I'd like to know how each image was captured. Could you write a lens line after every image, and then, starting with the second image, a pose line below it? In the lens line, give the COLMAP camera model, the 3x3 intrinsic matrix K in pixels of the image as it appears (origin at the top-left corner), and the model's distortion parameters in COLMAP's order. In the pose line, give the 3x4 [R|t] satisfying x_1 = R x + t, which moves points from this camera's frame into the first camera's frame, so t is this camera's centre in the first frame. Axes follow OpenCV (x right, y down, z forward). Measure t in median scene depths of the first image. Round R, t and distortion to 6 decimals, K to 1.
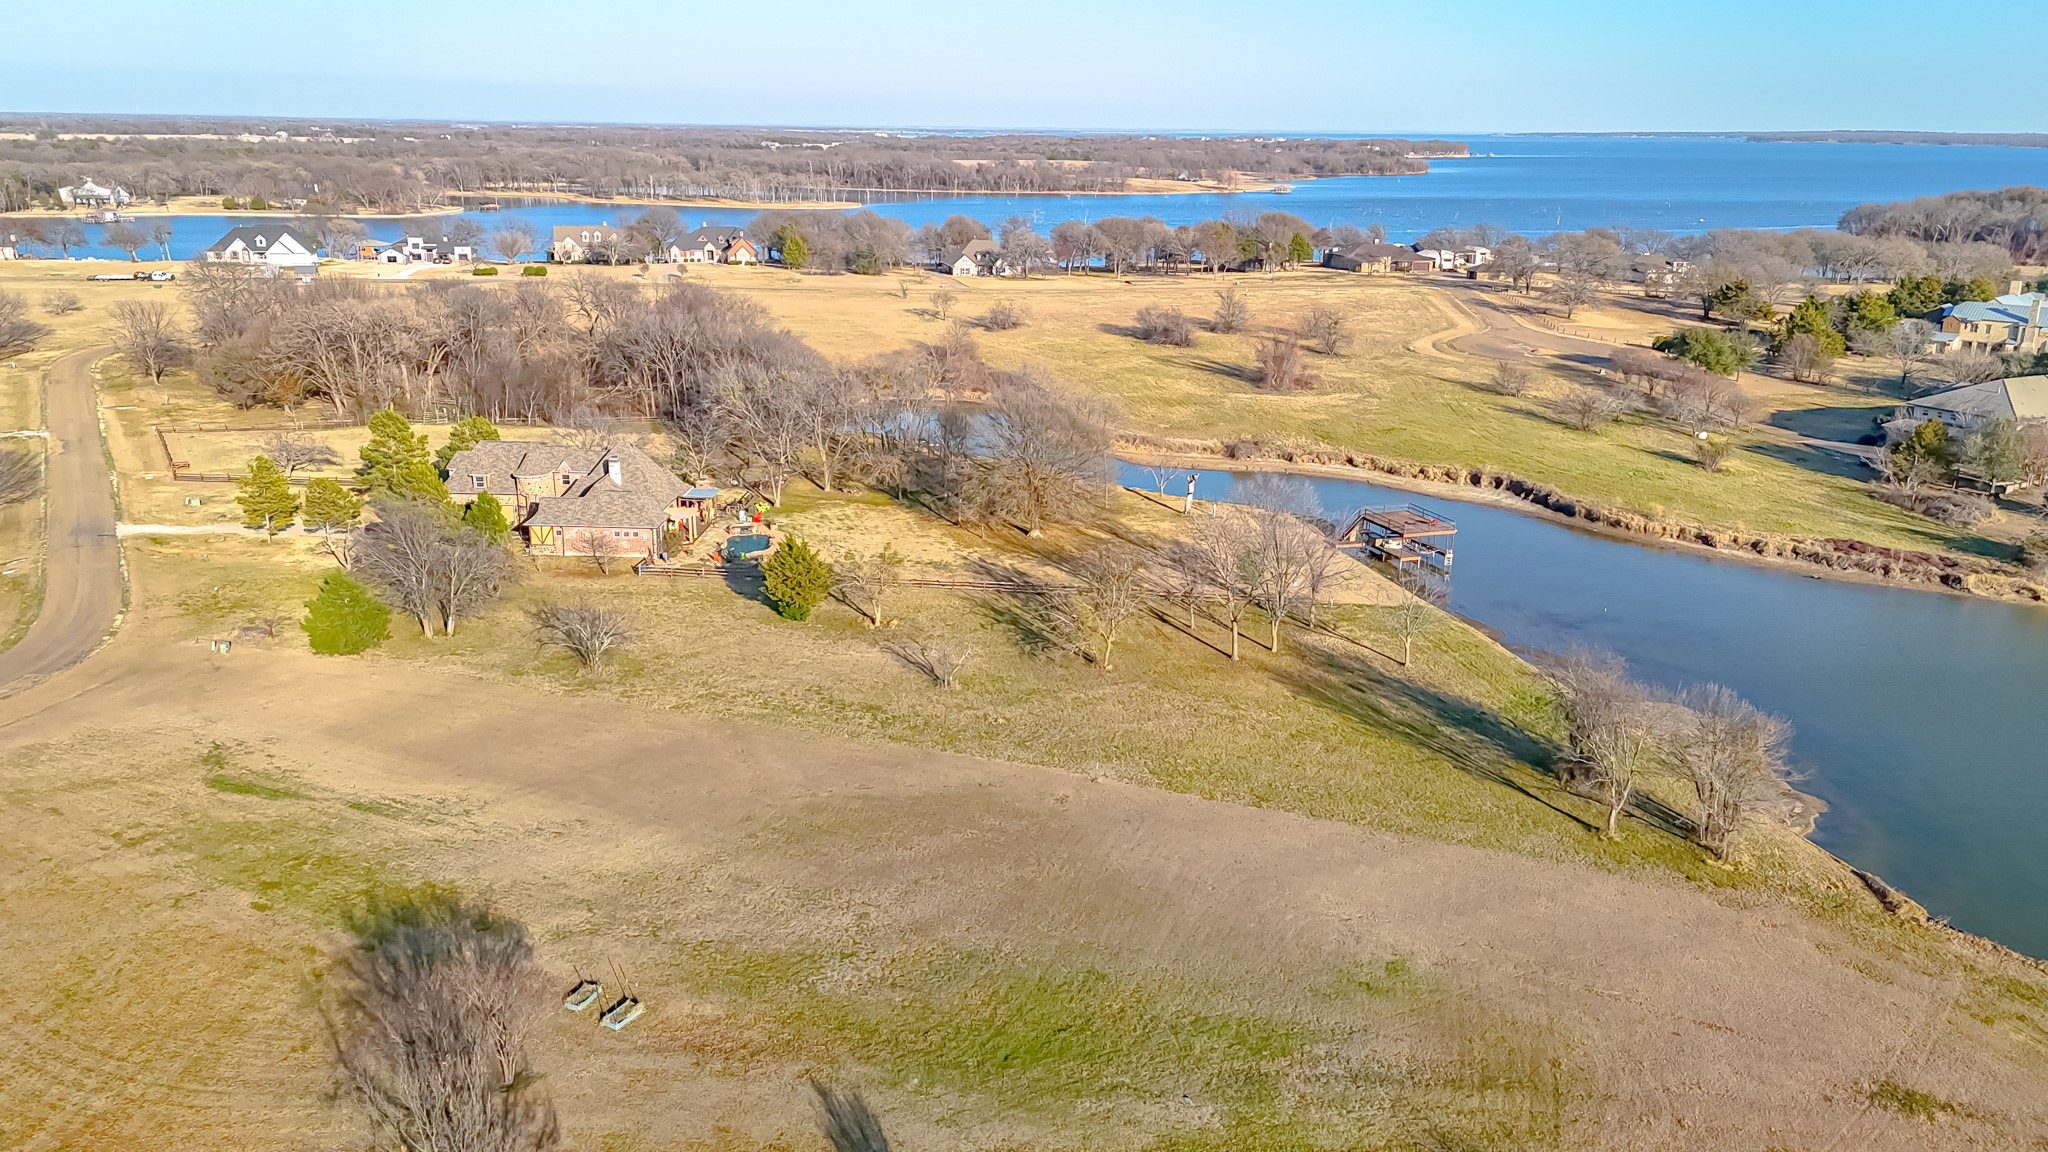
lens RADIAL K [[1536.4, 0, 1024.0], [0, 1536.4, 576.0], [0, 0, 1]] dist [0.085756, -0.088410]
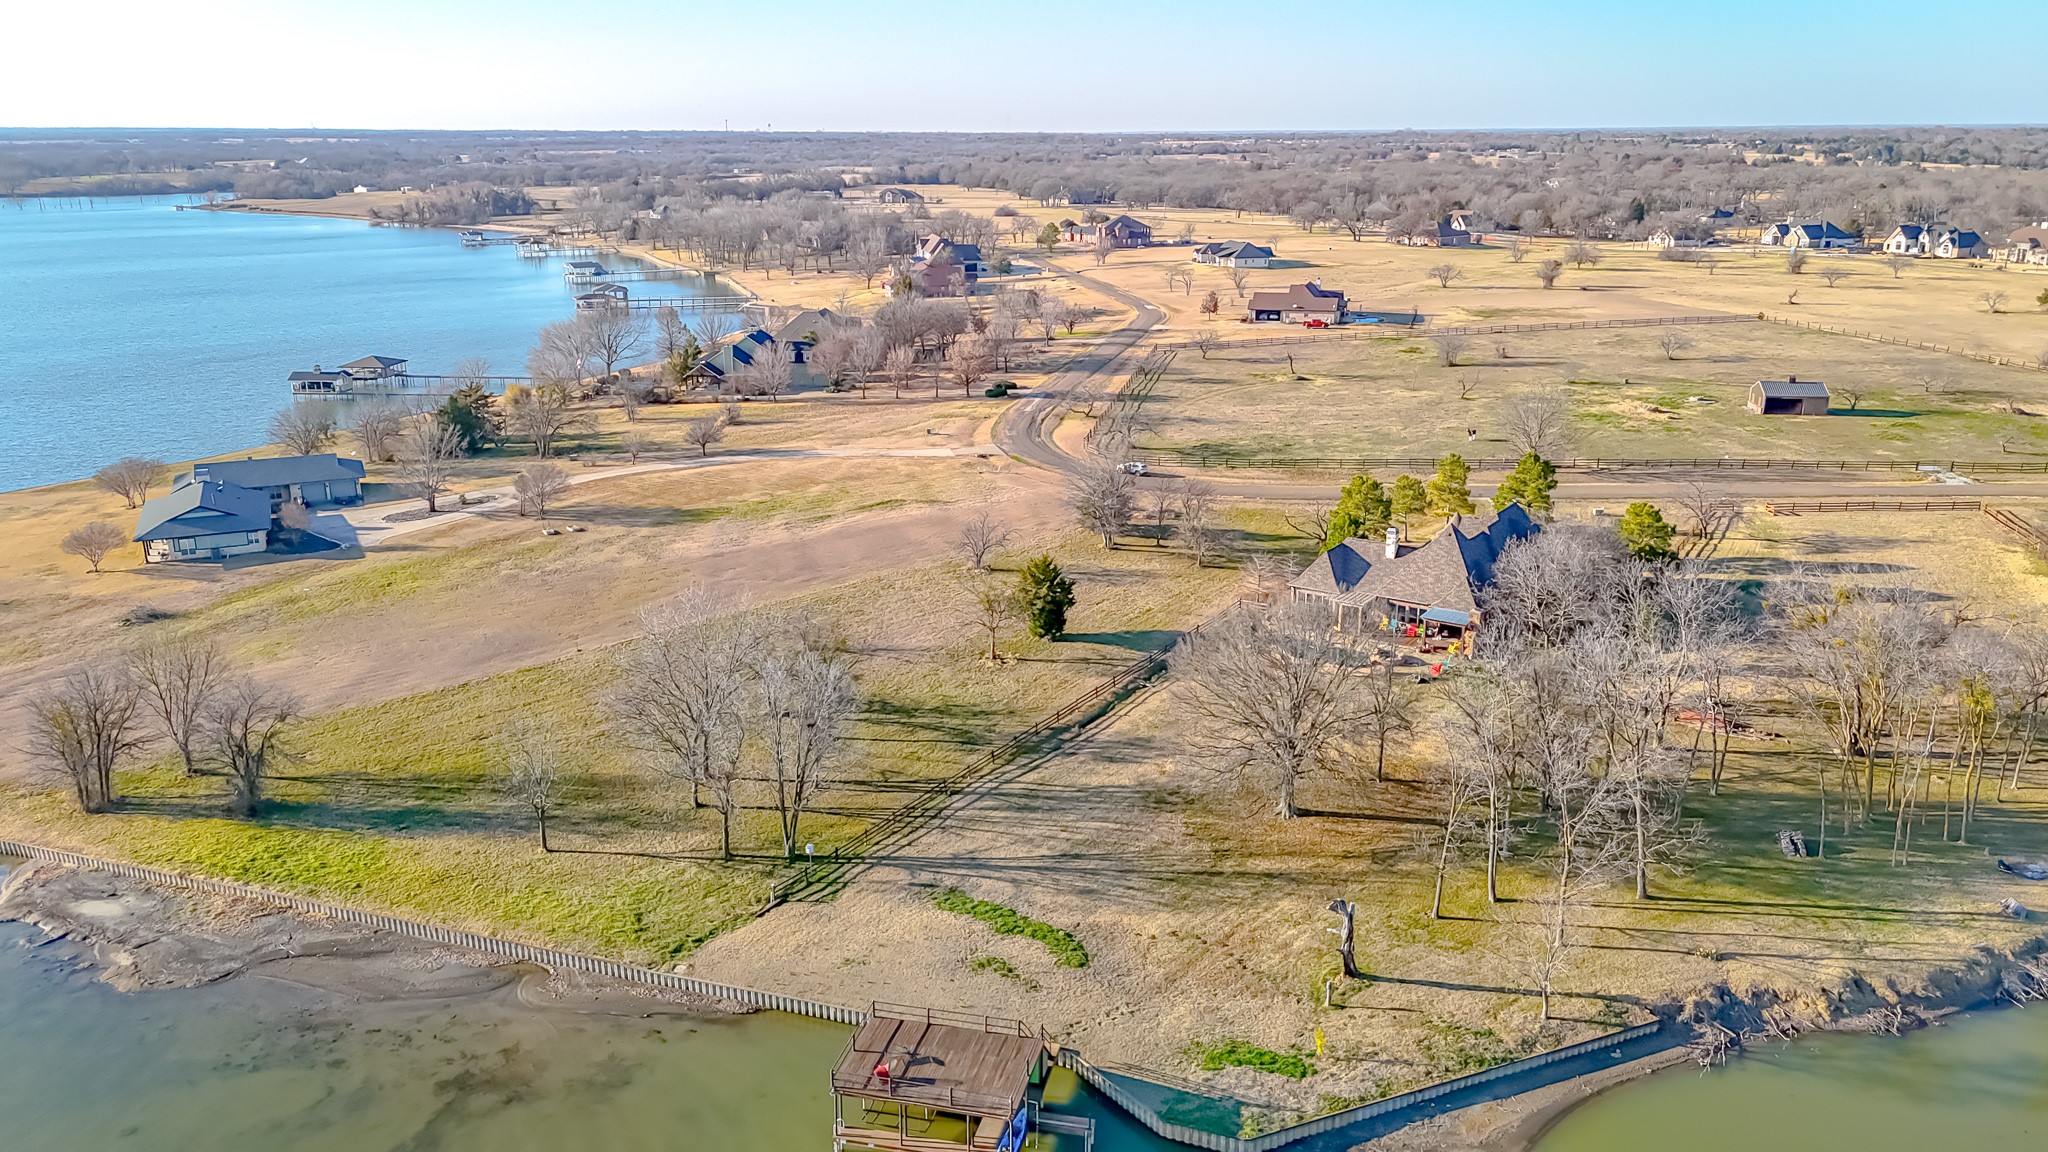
lens RADIAL K [[1510.8, 0, 1024.0], [0, 1510.8, 576.0], [0, 0, 1]] dist [0.075297, -0.070566]
pose [[-0.533593, 0.229774, -0.813931, 0.455459], [-0.238716, 0.882337, 0.405581, -0.280196], [0.811353, 0.410714, -0.415958, 0.925631]]
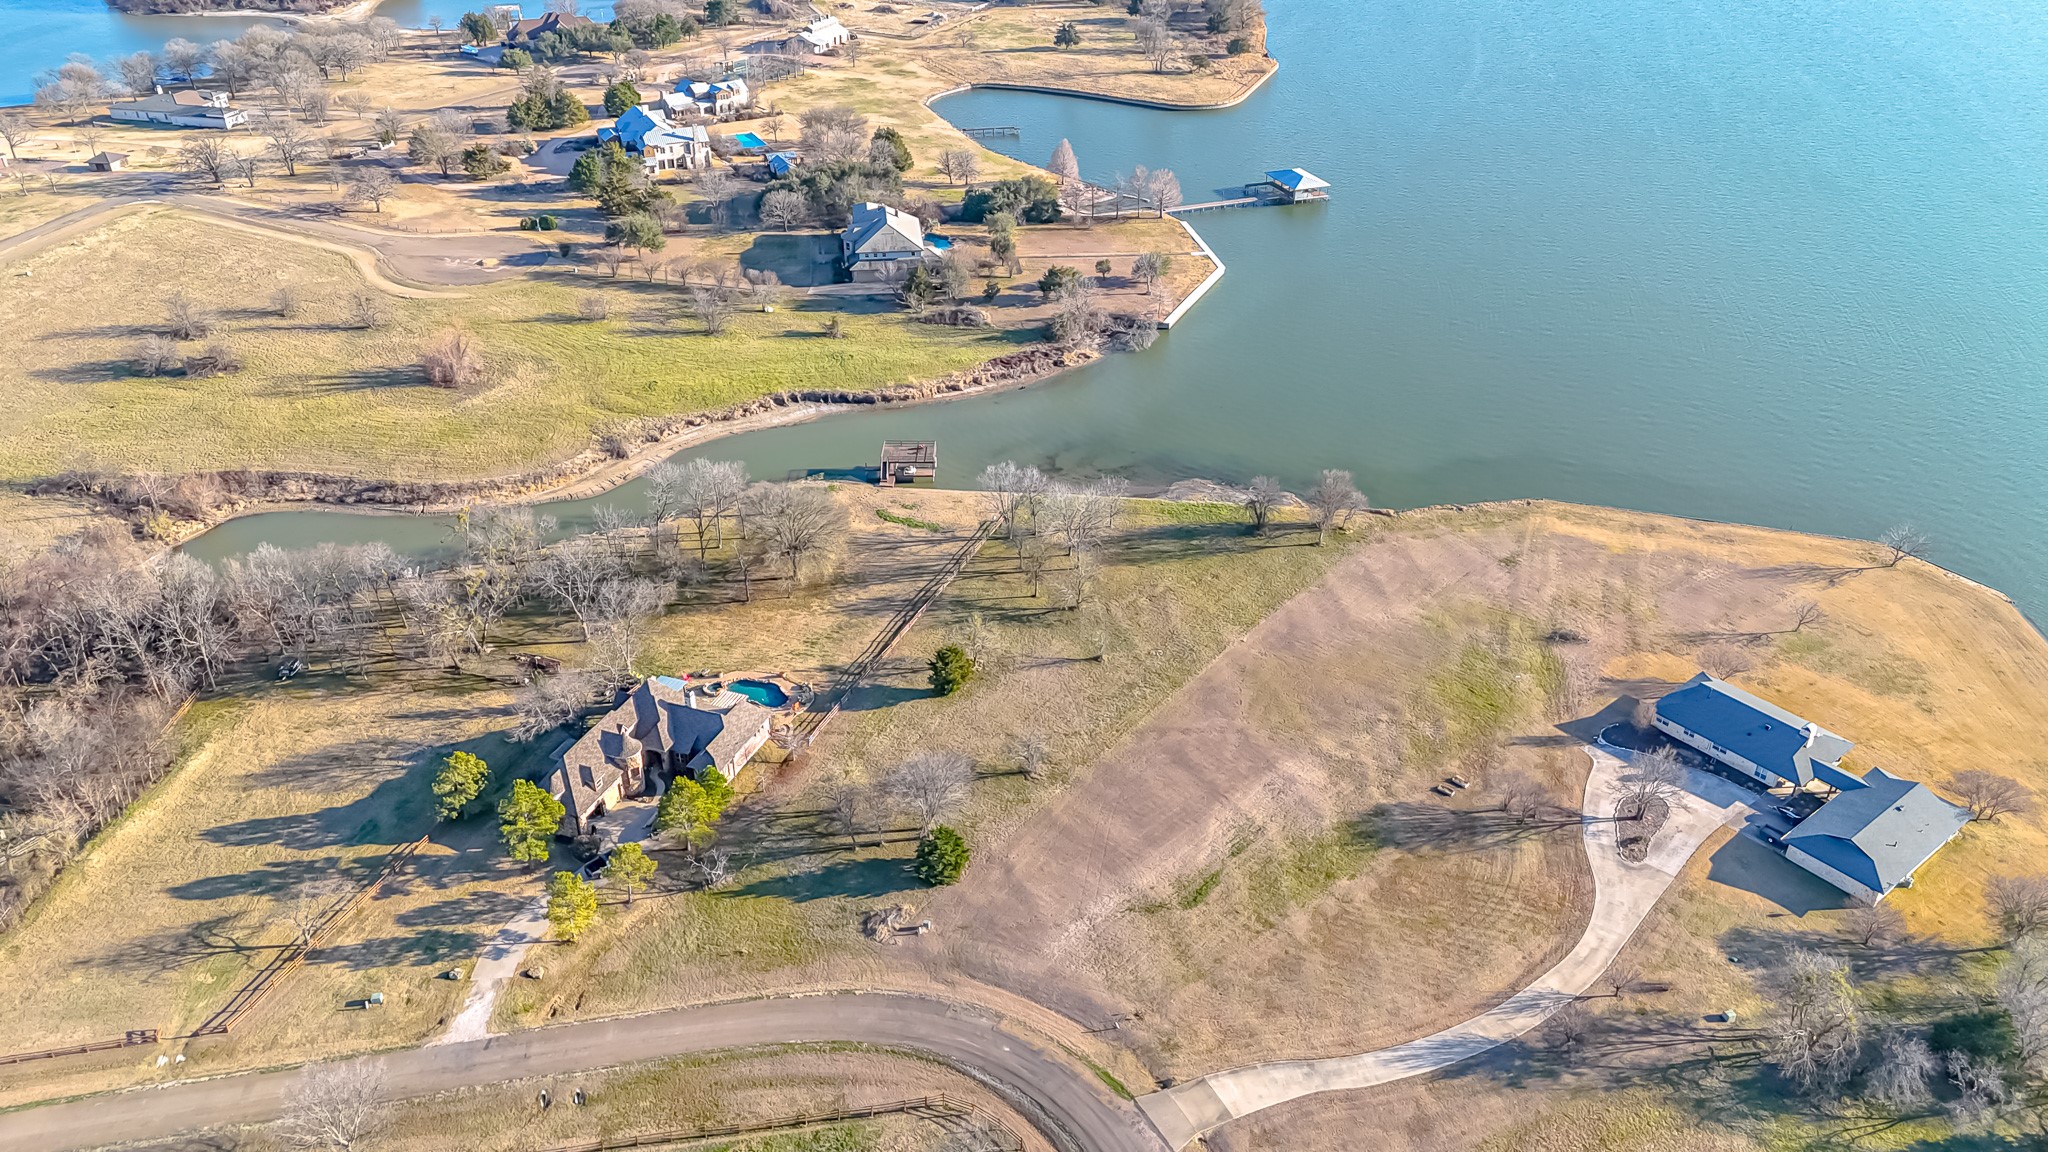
lens RADIAL K [[1494.8, 0, 1022.1], [0, 1494.8, 575.7], [0, 0, 1]] dist [0.081631, -0.083740]
pose [[0.329288, -0.496539, 0.803130, -0.815890], [0.270552, 0.864519, 0.423565, -0.440409], [-0.904639, 0.077814, 0.419016, 0.210069]]
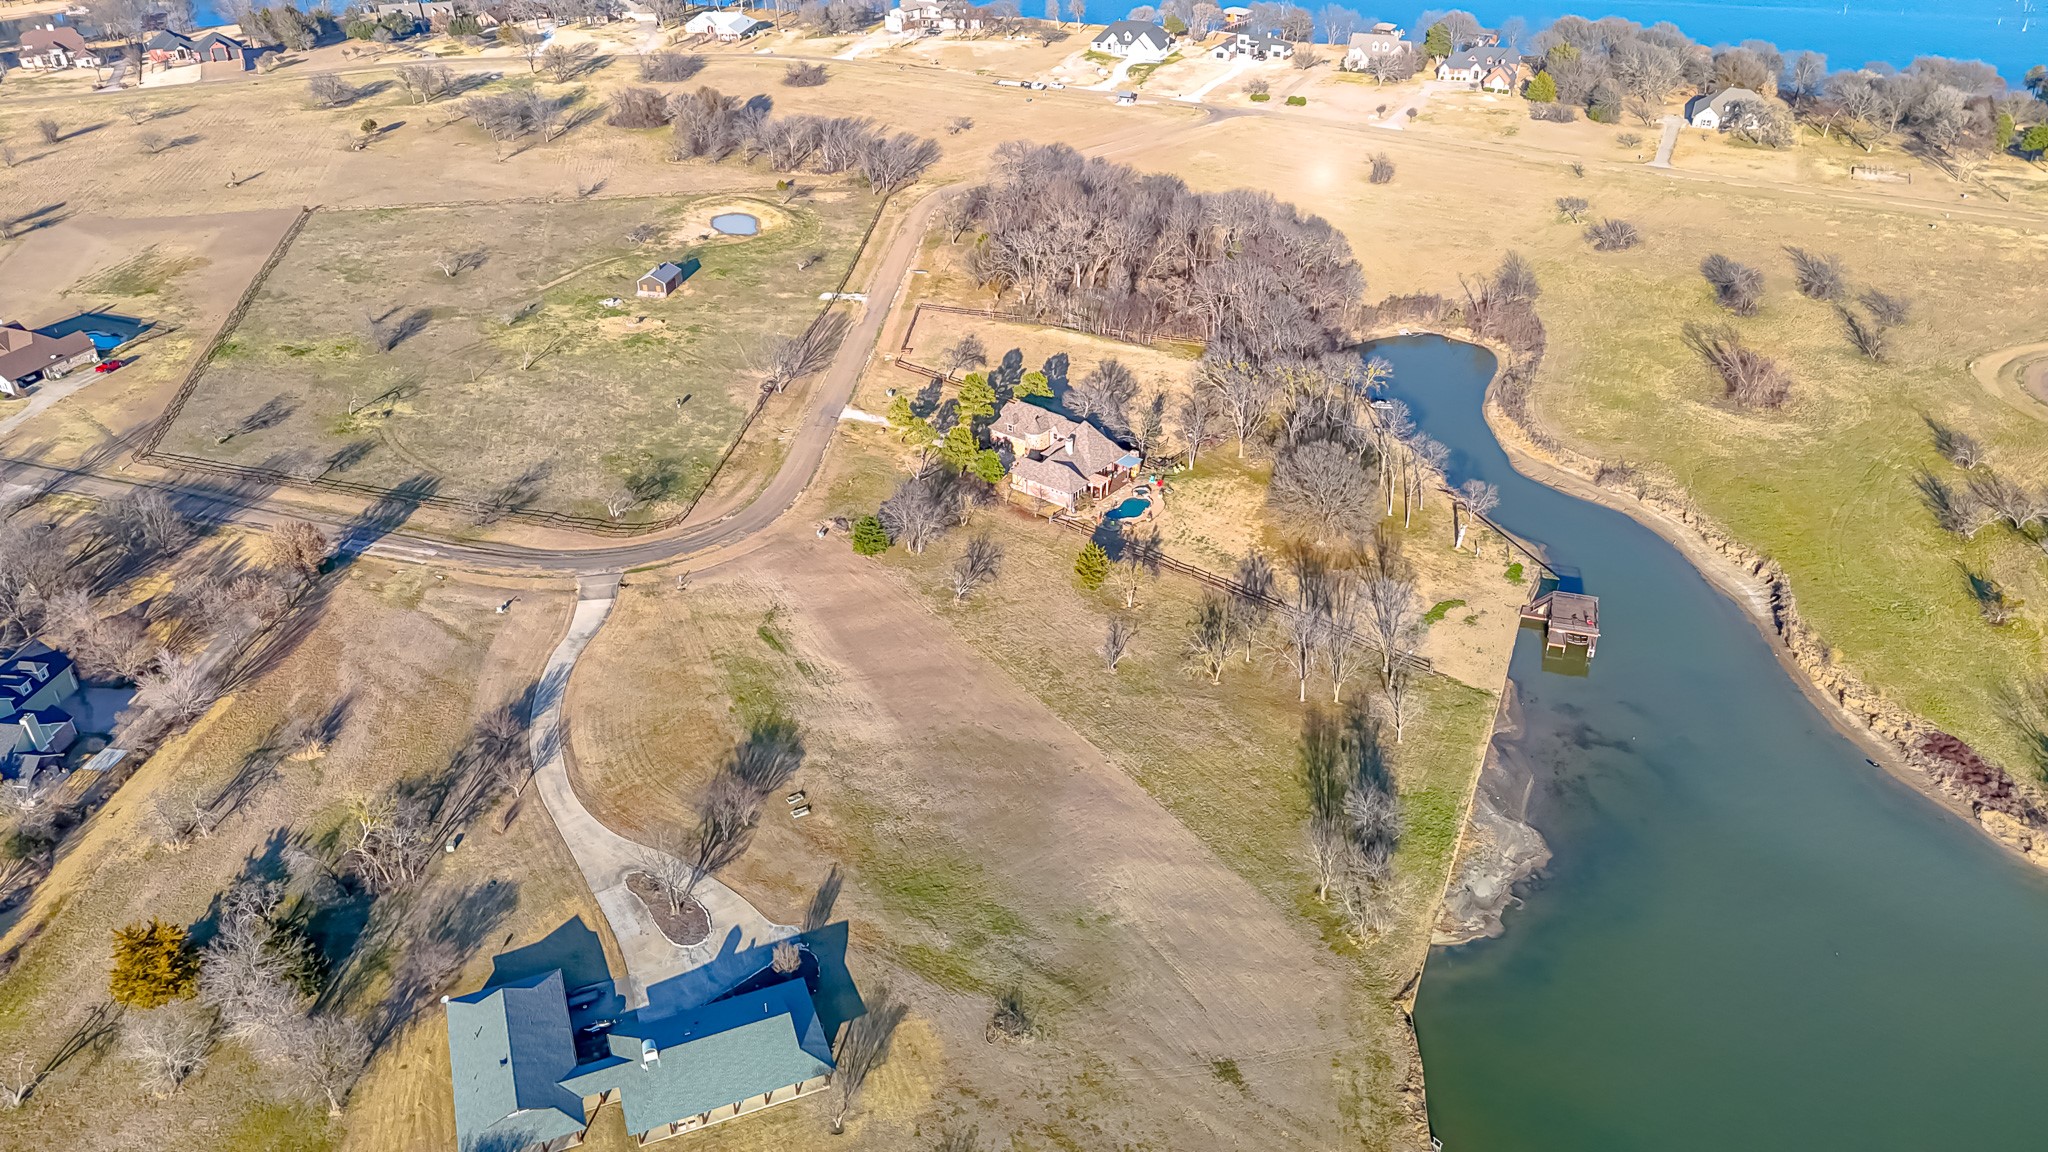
lens RADIAL K [[1494.8, 0, 1022.1], [0, 1494.8, 575.7], [0, 0, 1]] dist [0.081631, -0.083740]
pose [[0.807800, 0.291183, -0.512514, 0.418986], [-0.150387, 0.942504, 0.298447, -0.308973], [0.569949, -0.164011, 0.805145, -0.250789]]
